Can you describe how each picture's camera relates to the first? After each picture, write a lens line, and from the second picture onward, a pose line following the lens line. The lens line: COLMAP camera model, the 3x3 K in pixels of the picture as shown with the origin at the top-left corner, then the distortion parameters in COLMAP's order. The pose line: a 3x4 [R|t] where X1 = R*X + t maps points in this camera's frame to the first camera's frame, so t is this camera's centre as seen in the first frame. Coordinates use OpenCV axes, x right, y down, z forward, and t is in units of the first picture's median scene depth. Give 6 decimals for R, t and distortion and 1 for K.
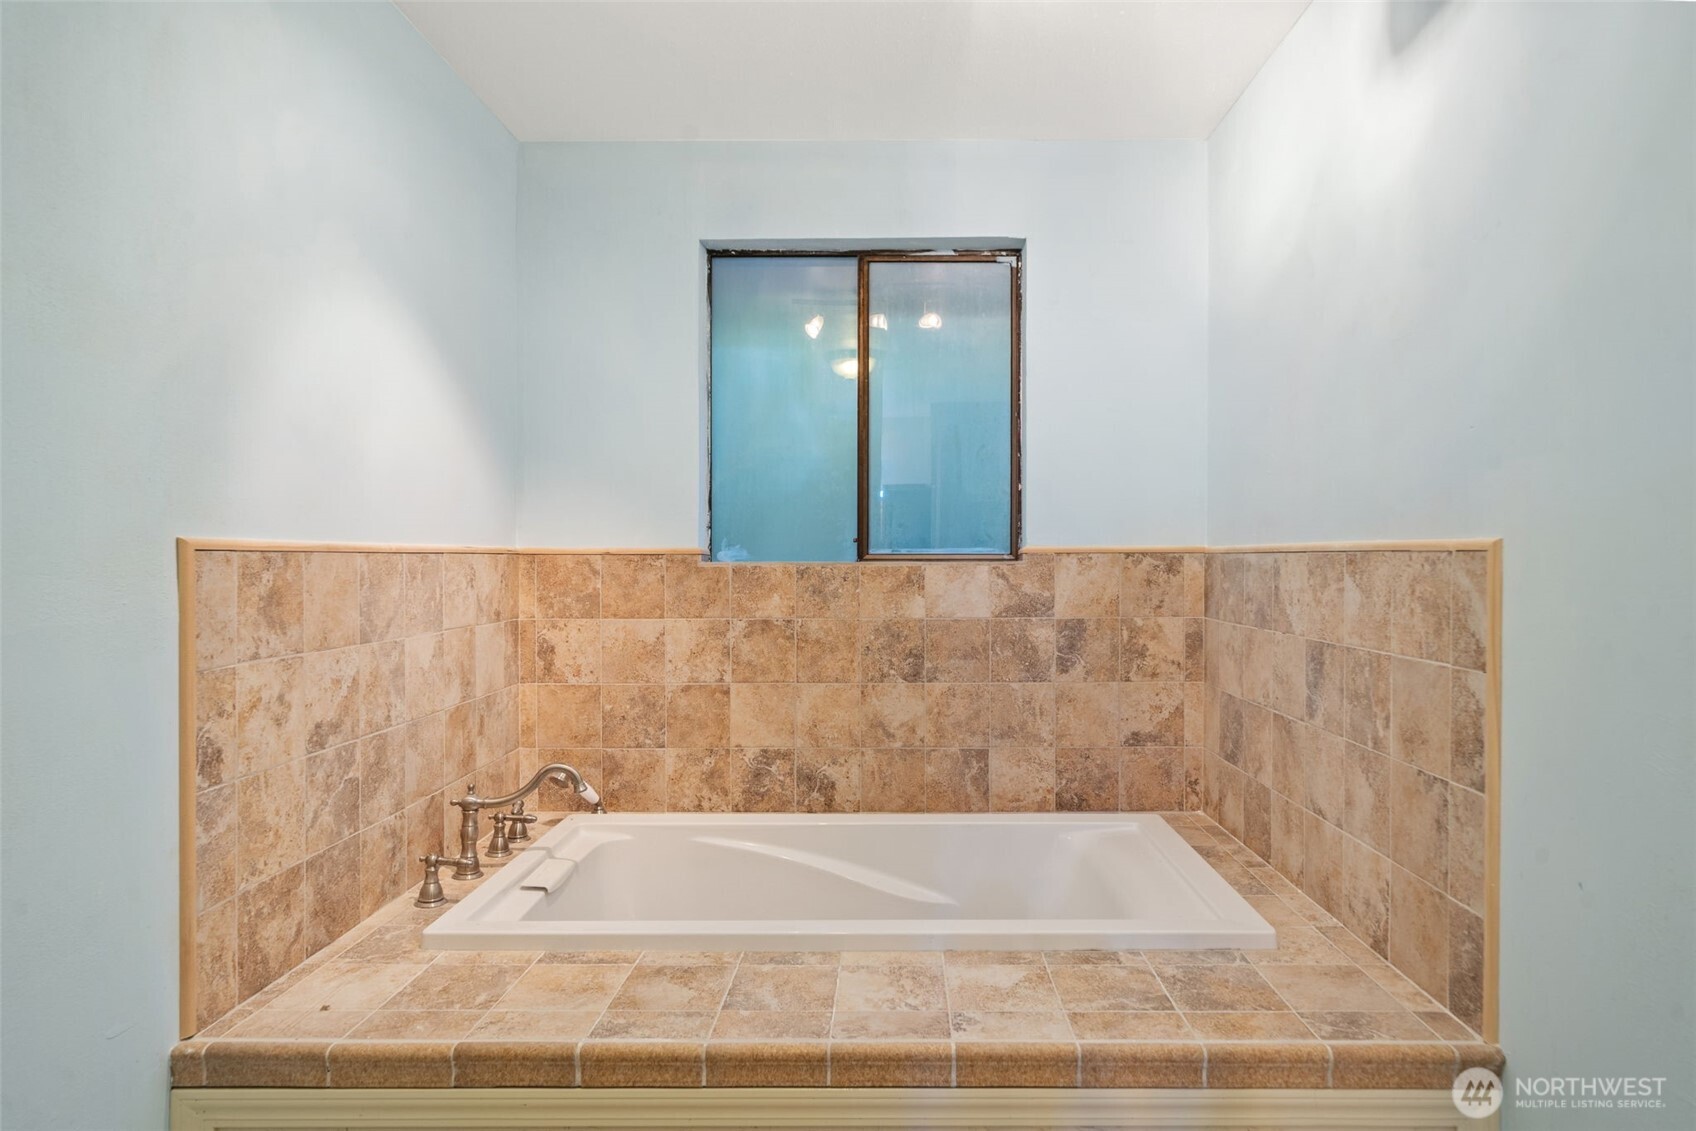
lens RADIAL K [[984.8, 0, 859.2], [0, 984.8, 562.5], [0, 0, 1]] dist [0.003149, 0.001972]
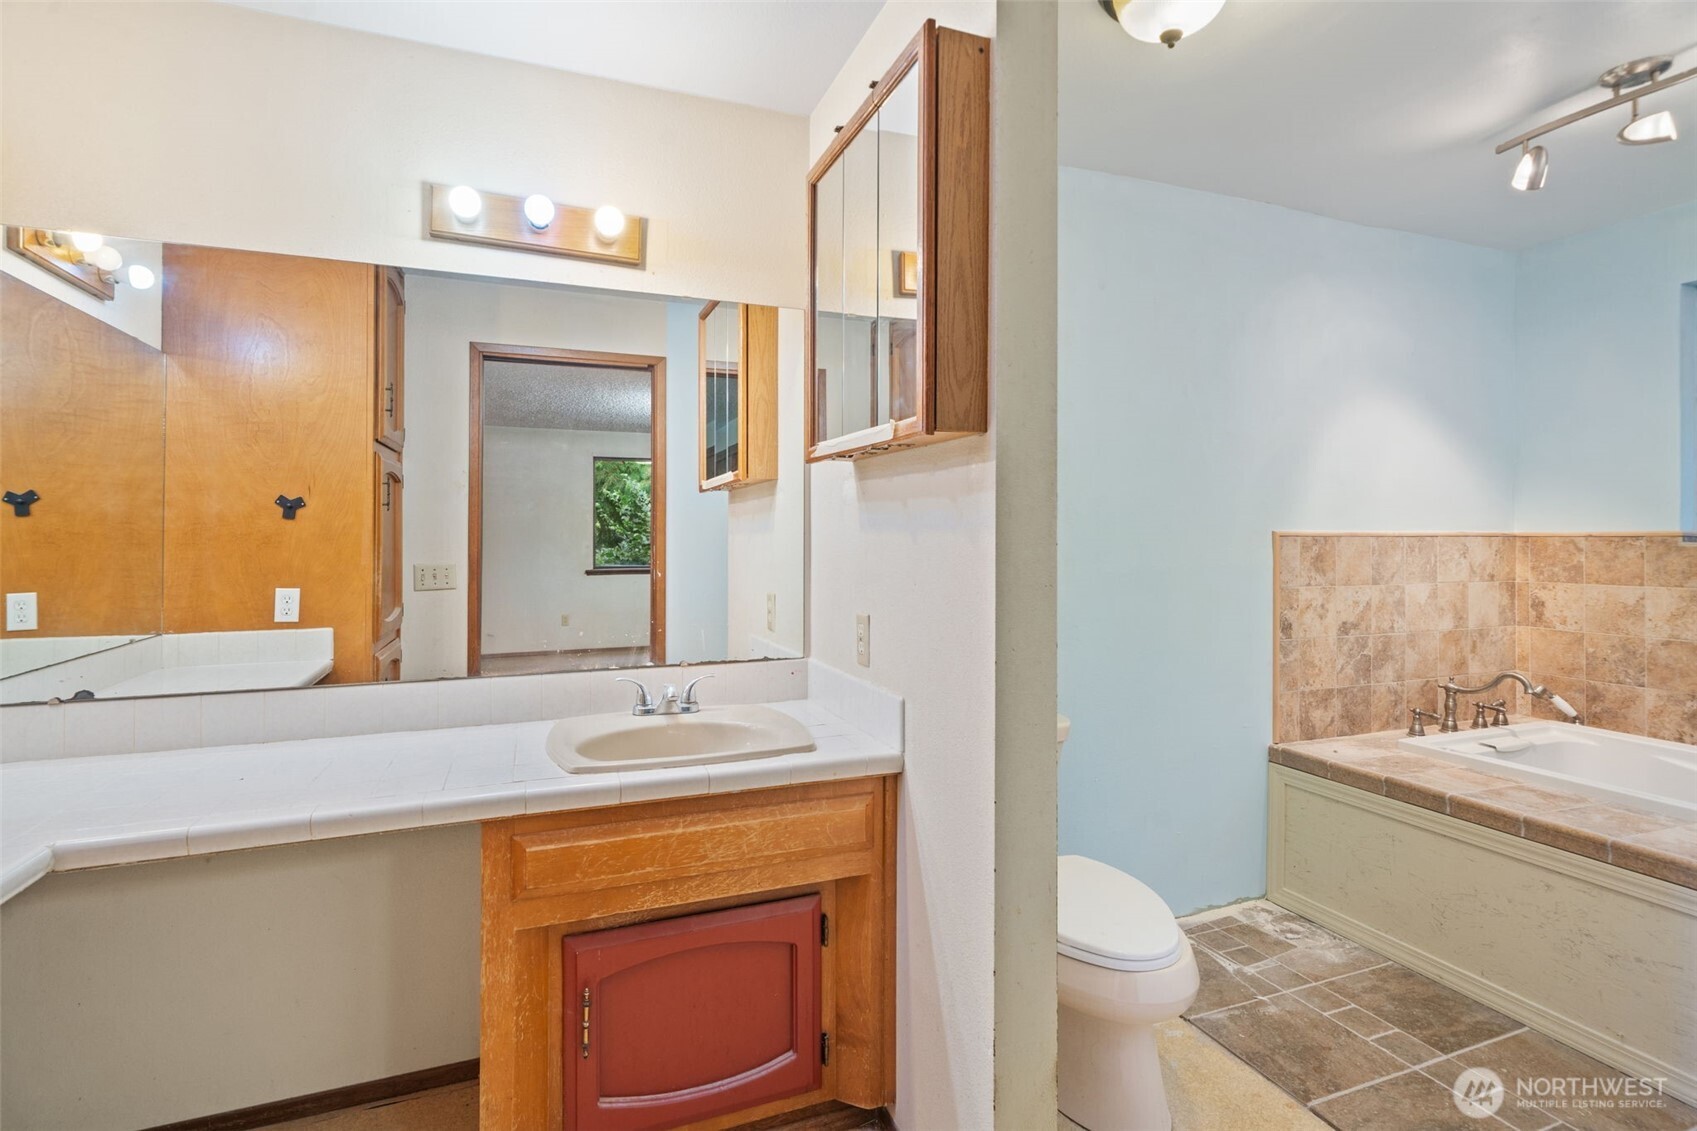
lens RADIAL K [[820.1, 0, 851.6], [0, 820.1, 550.3], [0, 0, 1]] dist [-0.006124, -0.000852]
pose [[0.379949, 0.012710, -0.924920, 0.532867], [-0.003444, 0.999918, 0.012326, 0.000439], [0.925001, -0.001498, 0.379962, -0.490262]]
